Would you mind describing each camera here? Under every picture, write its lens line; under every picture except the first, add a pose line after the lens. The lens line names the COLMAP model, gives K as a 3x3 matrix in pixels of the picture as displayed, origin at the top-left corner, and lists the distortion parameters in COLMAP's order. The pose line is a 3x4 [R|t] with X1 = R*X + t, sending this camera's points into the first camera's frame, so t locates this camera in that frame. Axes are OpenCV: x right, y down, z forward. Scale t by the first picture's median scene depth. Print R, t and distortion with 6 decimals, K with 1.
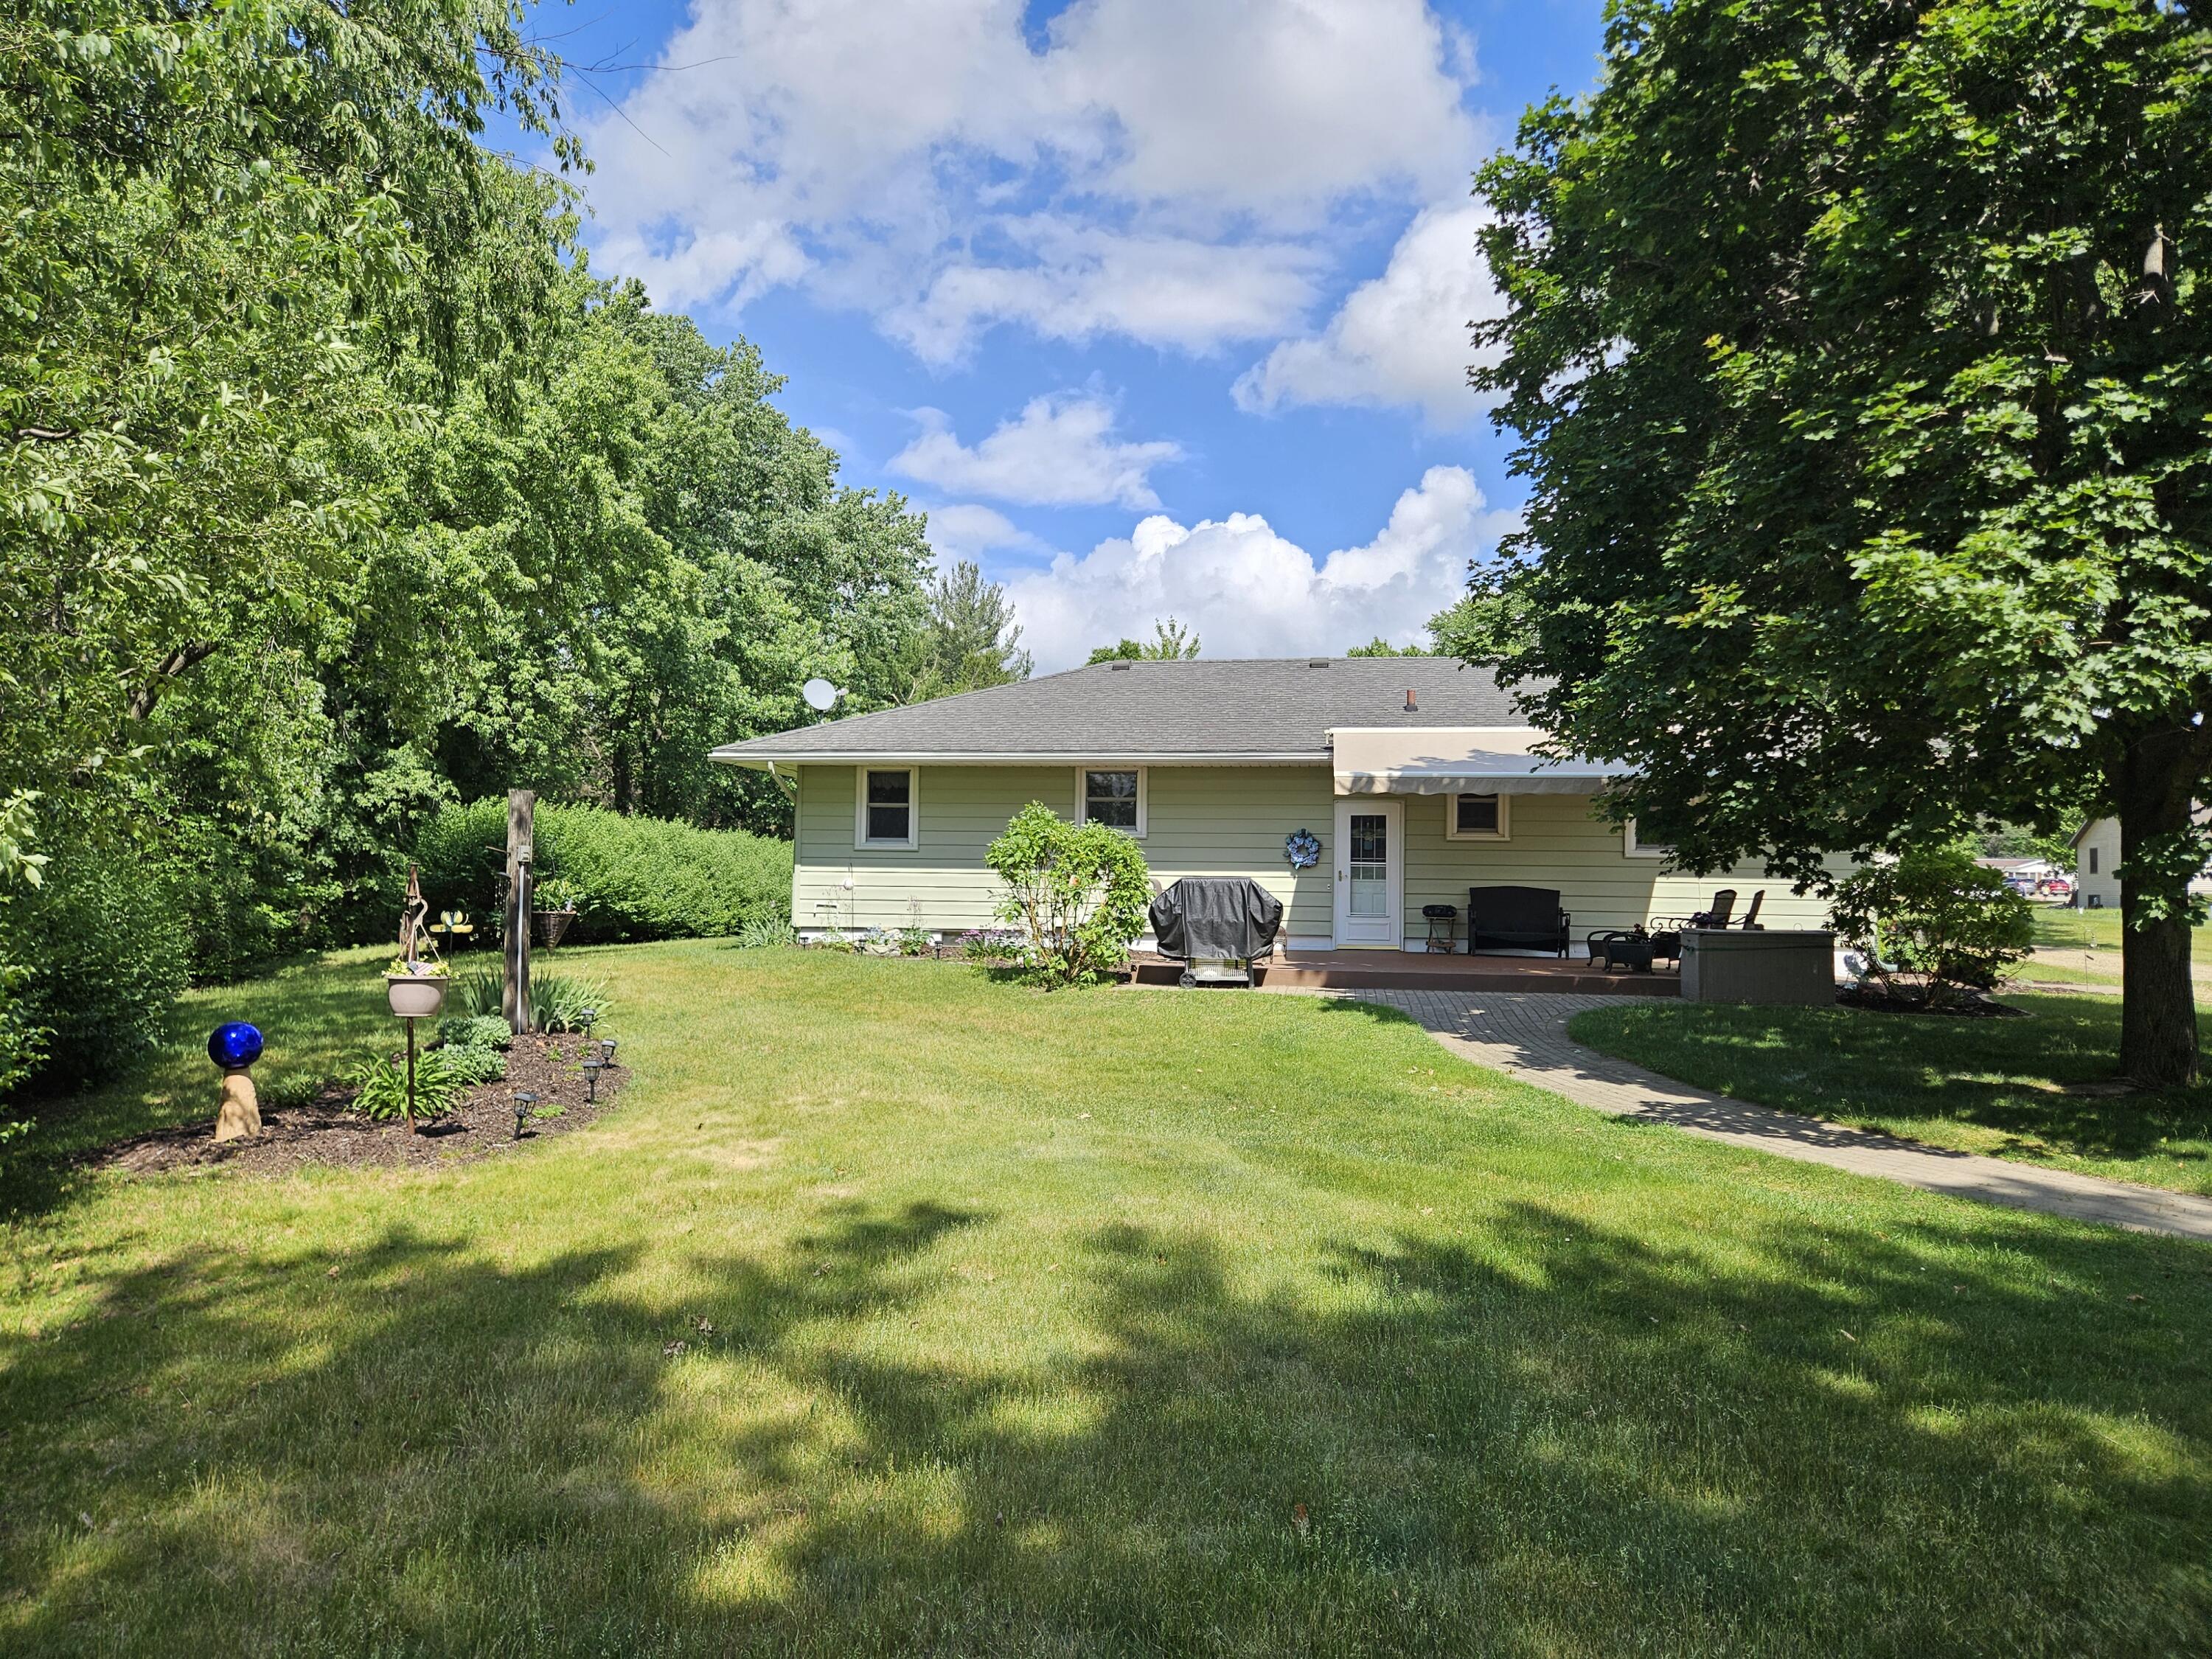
lens RADIAL K [[1468.6, 0, 1098.1], [0, 1468.6, 835.2], [0, 0, 1]] dist [0.074872, -0.065552]
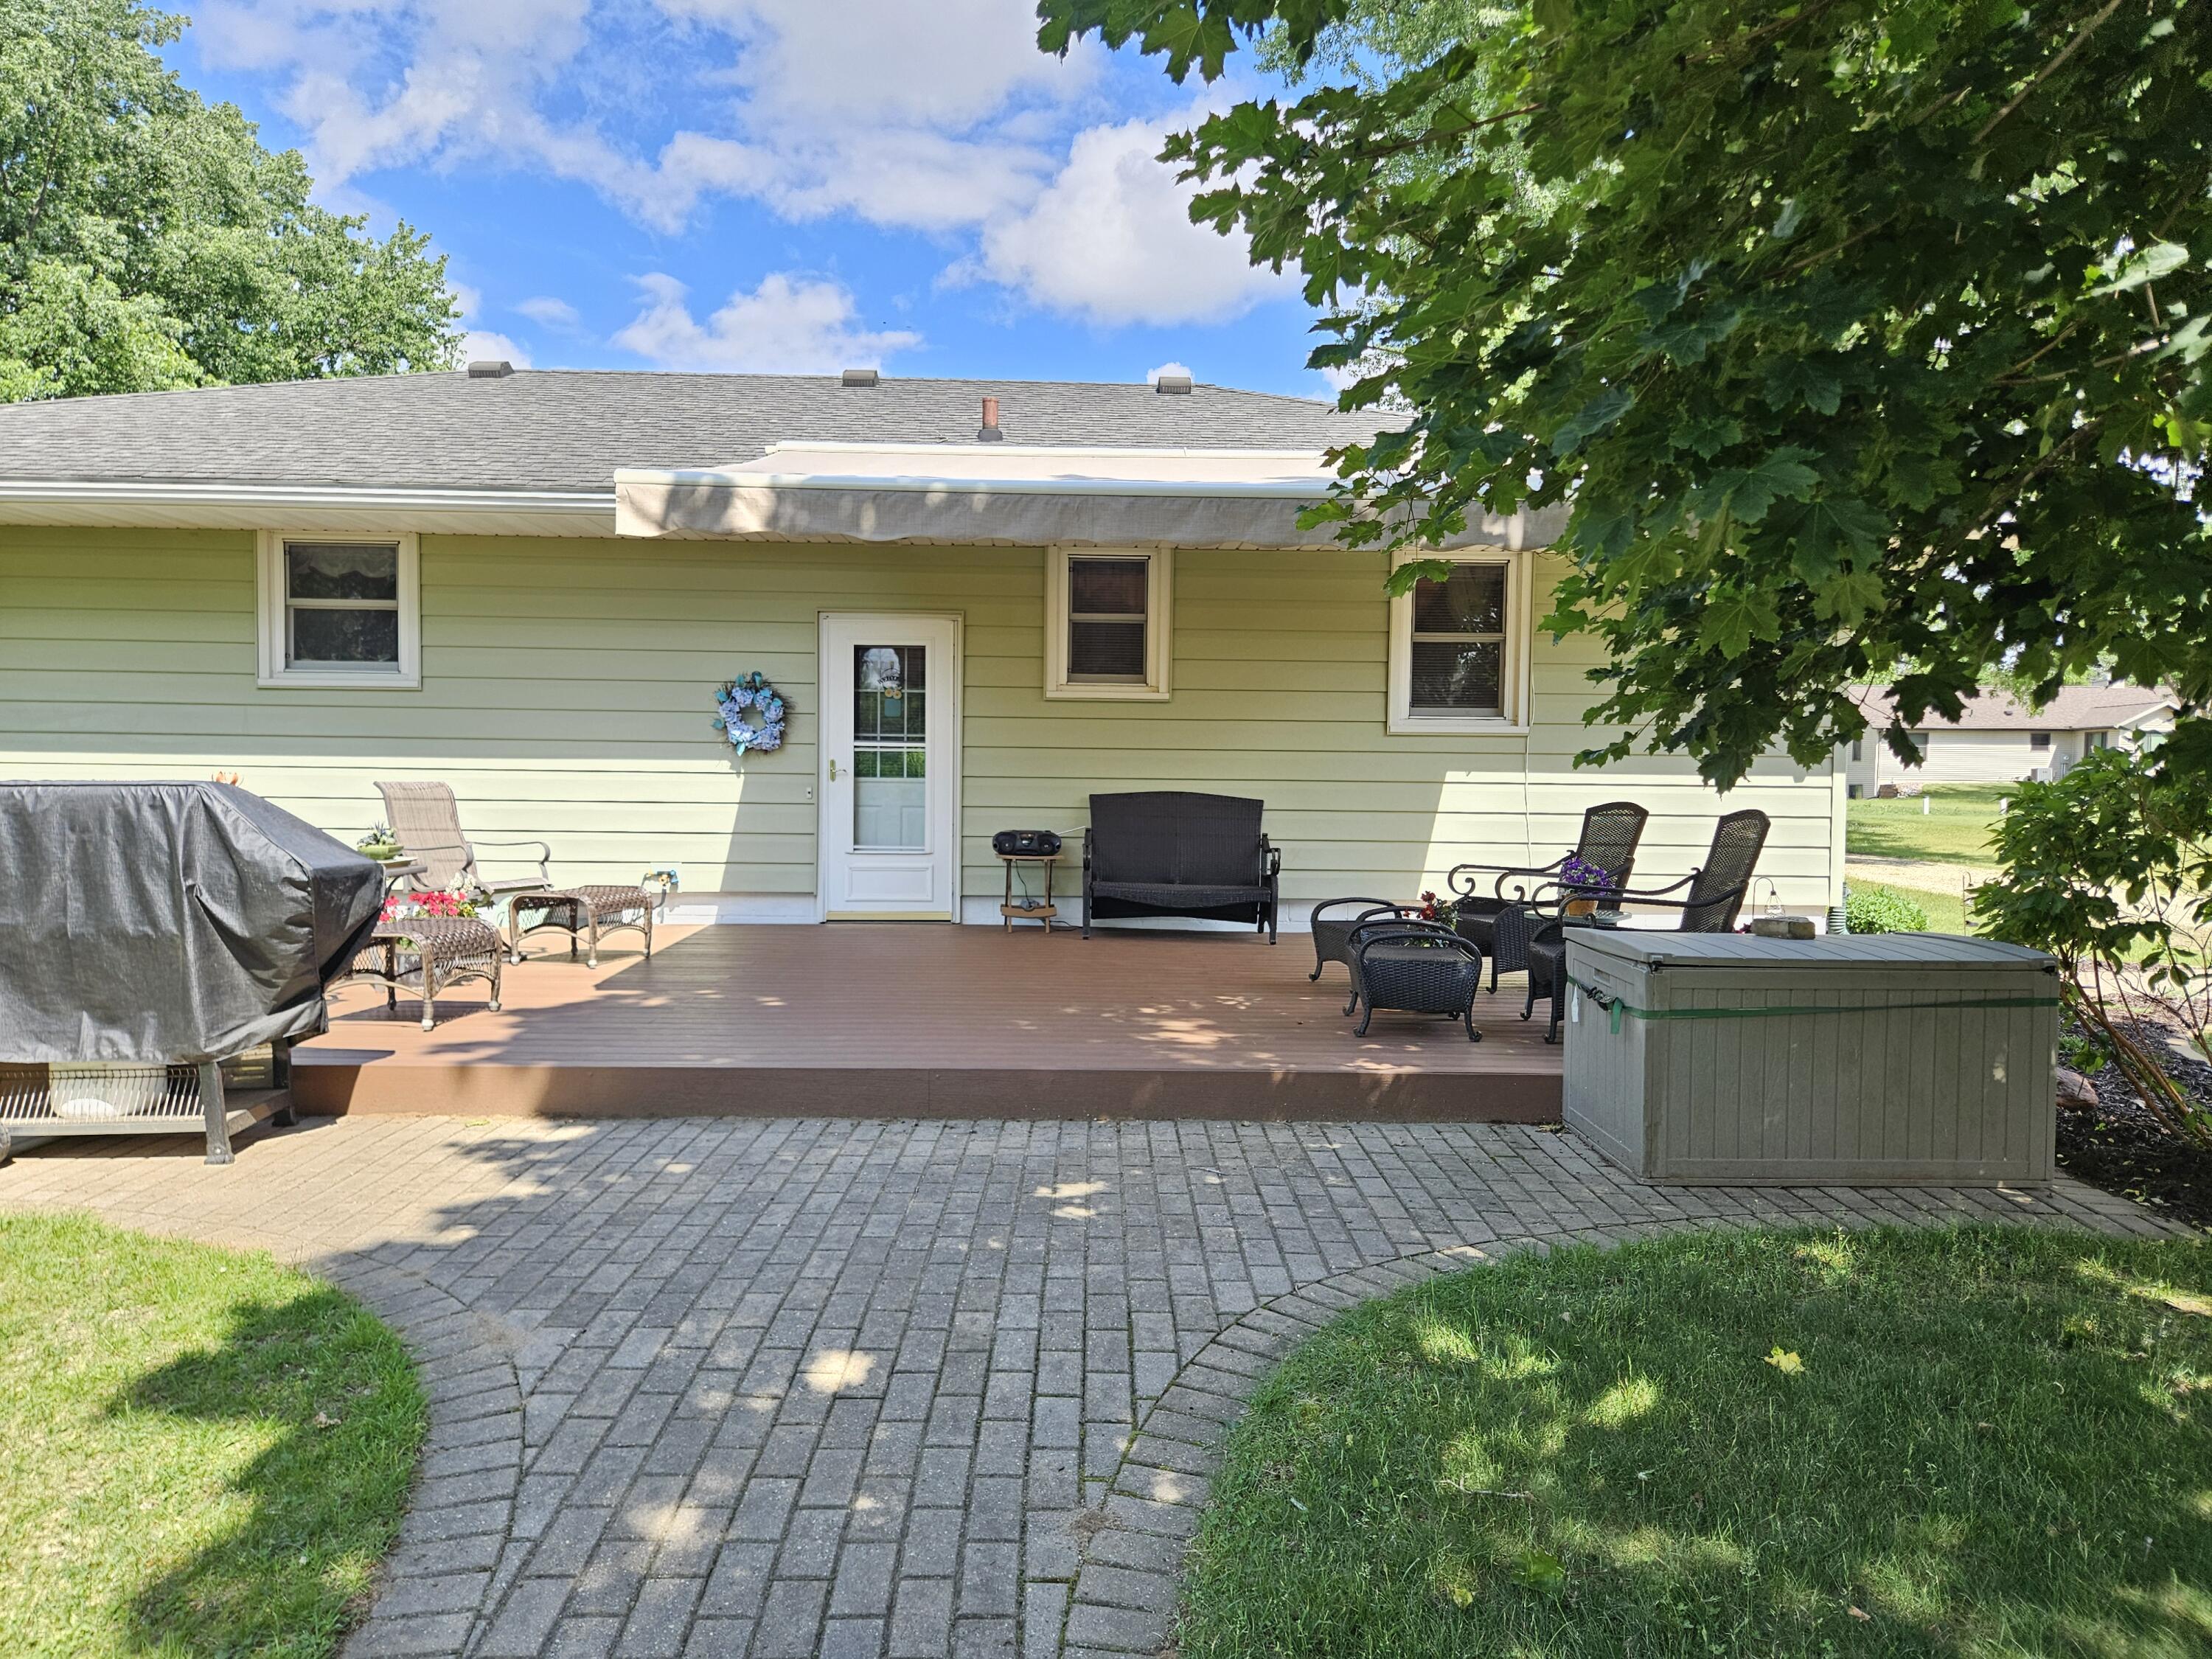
lens RADIAL K [[1468.6, 0, 1098.1], [0, 1468.6, 835.2], [0, 0, 1]] dist [0.074872, -0.065552]
pose [[0.983699, -0.007321, 0.179672, 0.166329], [-0.006564, 0.997043, 0.076563, 0.011233], [-0.179701, -0.076494, 0.980743, 0.515054]]
